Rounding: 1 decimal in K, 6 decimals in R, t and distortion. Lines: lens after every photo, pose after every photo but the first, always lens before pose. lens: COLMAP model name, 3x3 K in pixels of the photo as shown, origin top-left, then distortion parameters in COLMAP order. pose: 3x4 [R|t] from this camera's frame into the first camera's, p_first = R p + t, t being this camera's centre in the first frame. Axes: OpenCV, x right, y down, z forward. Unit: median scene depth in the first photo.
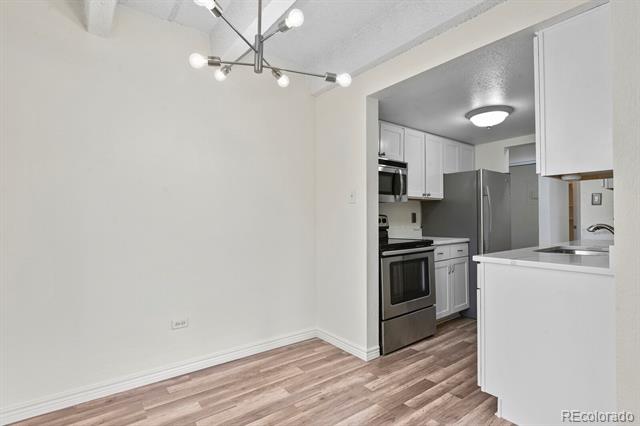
lens RADIAL K [[313.3, 0, 320.5], [0, 313.3, 214.1], [0, 0, 1]] dist [-0.001671, -0.001658]
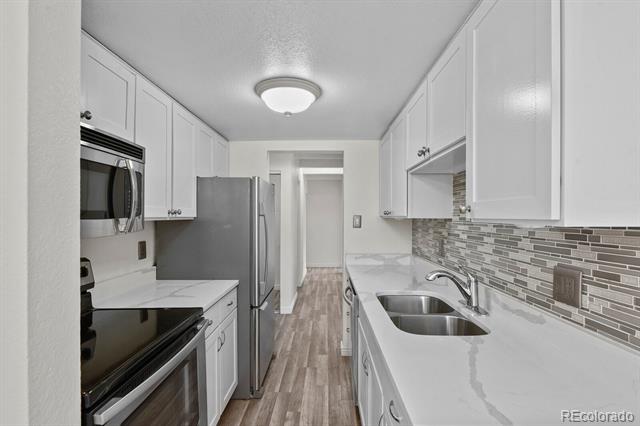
lens RADIAL K [[313.7, 0, 320.7], [0, 313.7, 217.3], [0, 0, 1]] dist [-0.001567, -0.001222]
pose [[0.621561, 0.002482, 0.783362, 0.071954], [-0.012974, 0.999890, 0.007126, -0.066047], [-0.783258, -0.014593, 0.621525, 0.496875]]
